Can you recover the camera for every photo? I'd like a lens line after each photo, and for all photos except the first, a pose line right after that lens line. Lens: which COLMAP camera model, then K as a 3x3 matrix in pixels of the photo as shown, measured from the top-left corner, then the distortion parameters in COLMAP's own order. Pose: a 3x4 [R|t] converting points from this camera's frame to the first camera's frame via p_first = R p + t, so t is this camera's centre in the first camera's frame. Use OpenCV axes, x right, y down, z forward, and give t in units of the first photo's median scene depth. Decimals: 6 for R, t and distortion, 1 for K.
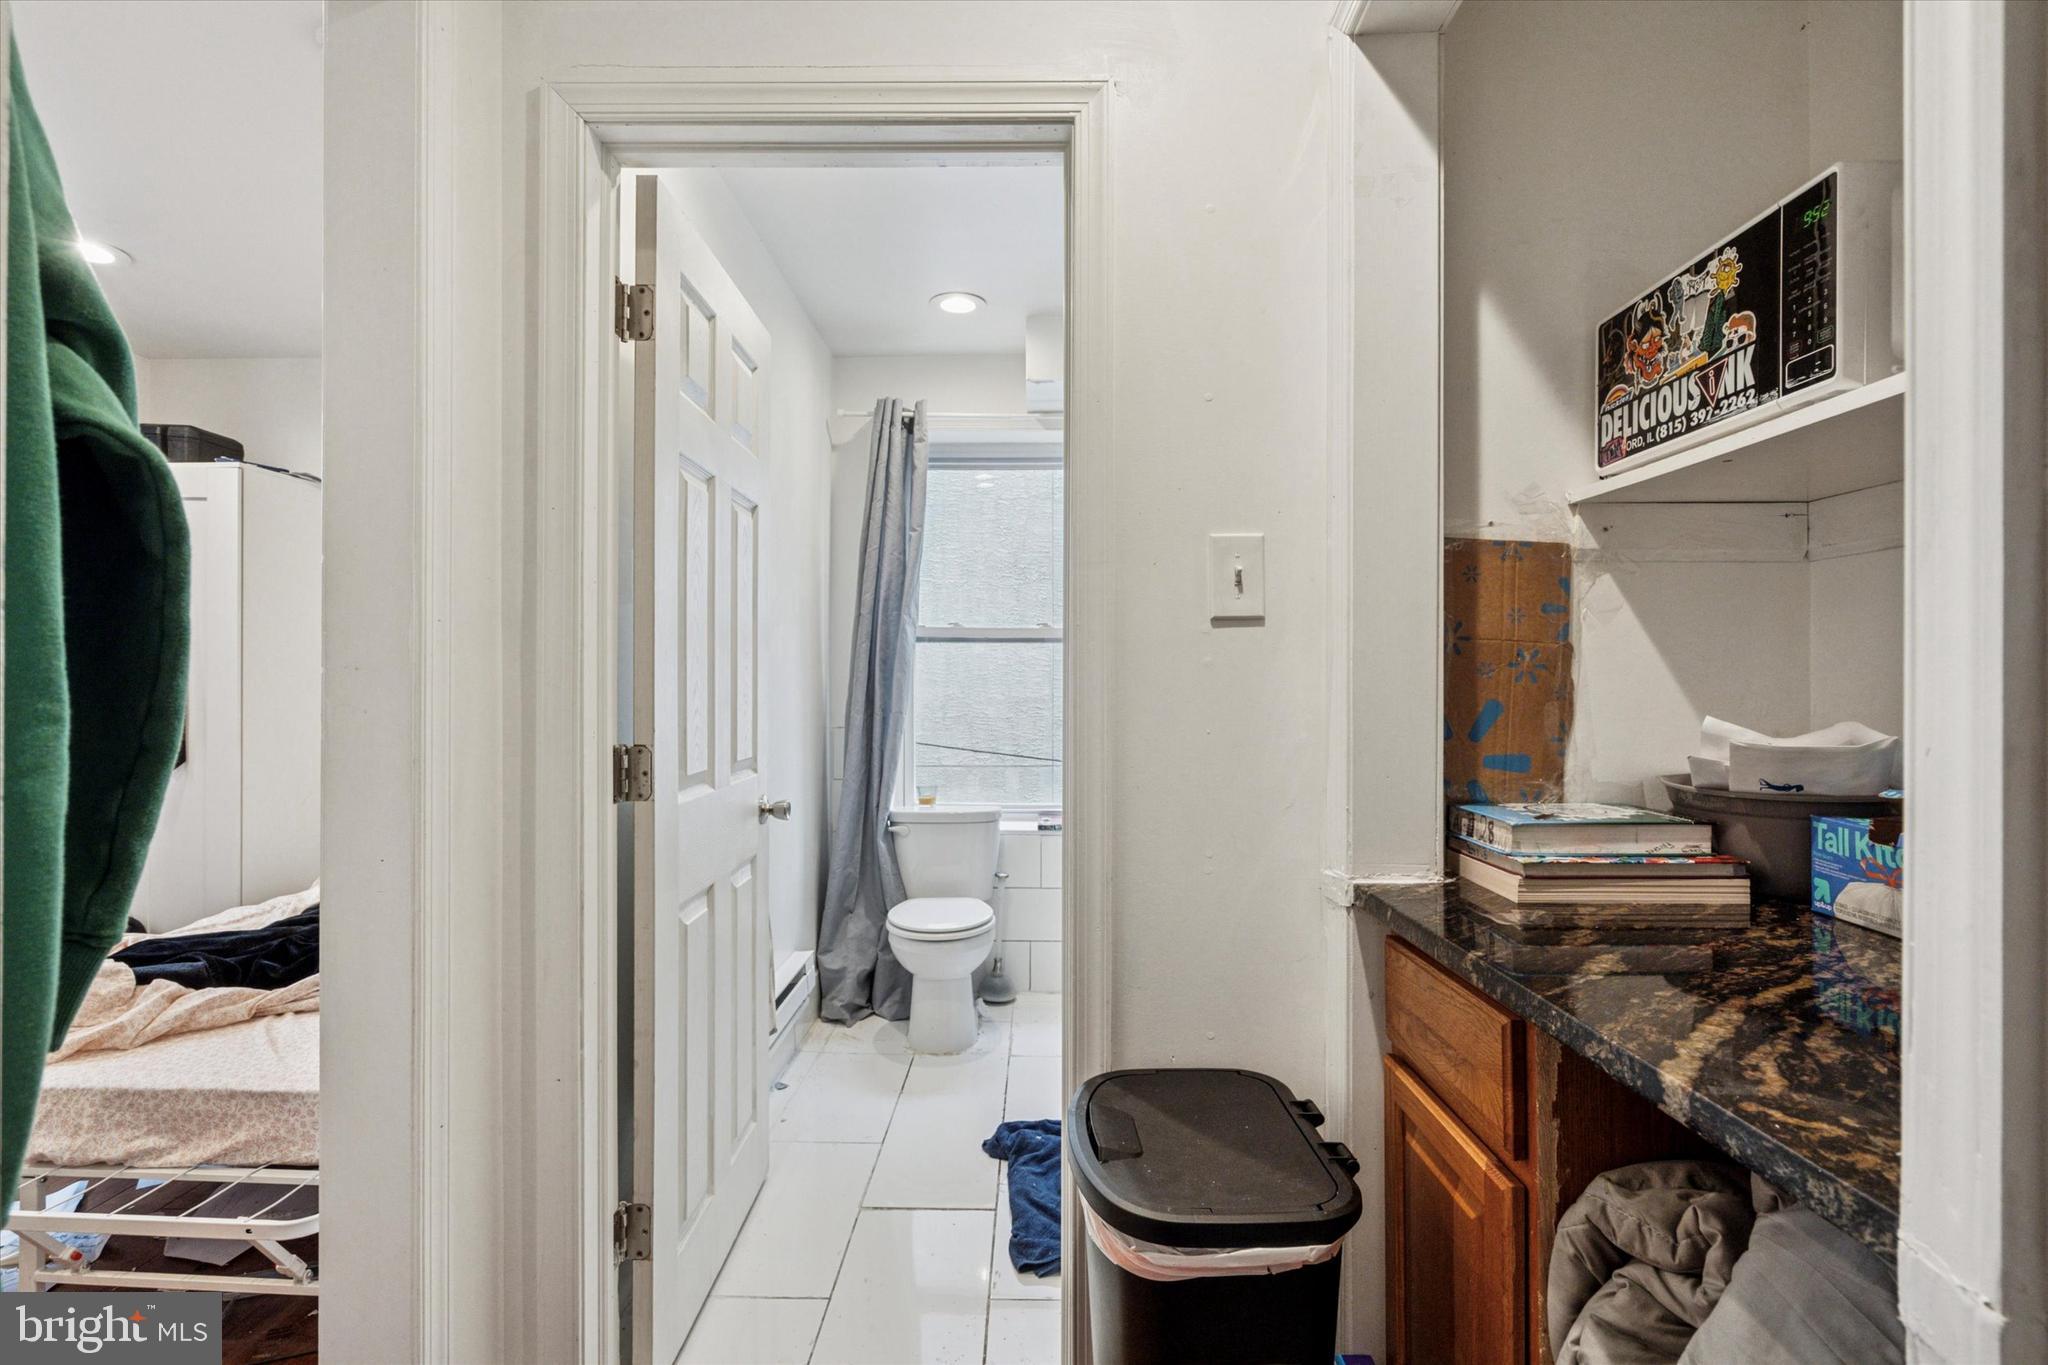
lens RADIAL K [[941.5, 0, 1020.9], [0, 941.5, 679.4], [0, 0, 1]] dist [-0.003034, 0.000845]
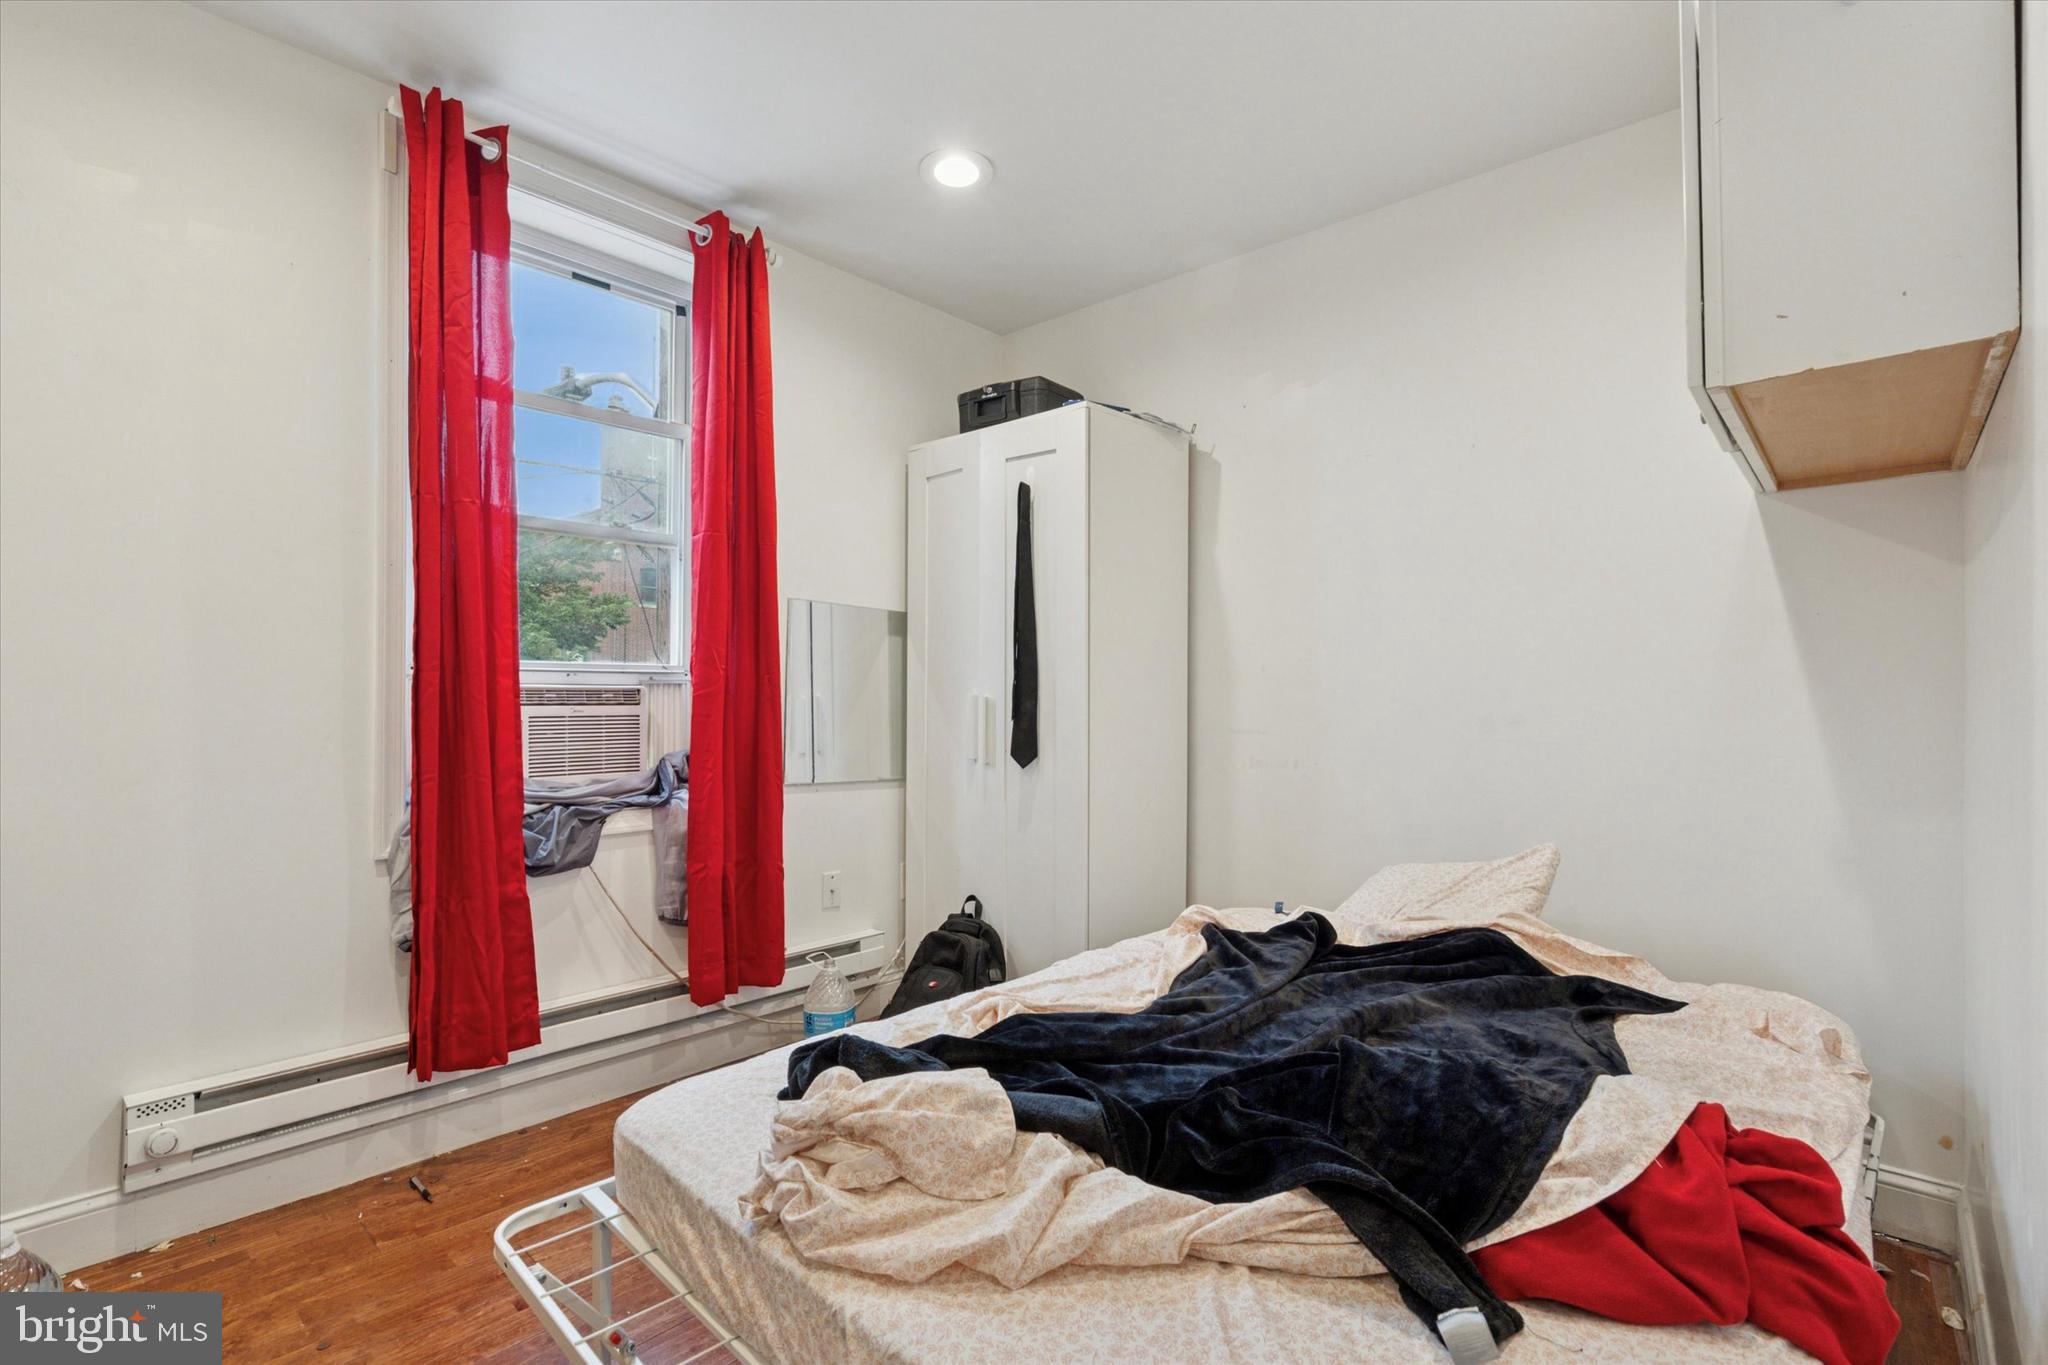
lens RADIAL K [[941.5, 0, 1019.2], [0, 941.5, 688.6], [0, 0, 1]] dist [-0.003034, 0.000845]
pose [[0.751254, -0.008404, -0.659960, -0.542909], [0.008573, 0.999959, -0.002974, 0.042338], [0.659958, -0.003424, 0.751295, 0.551496]]
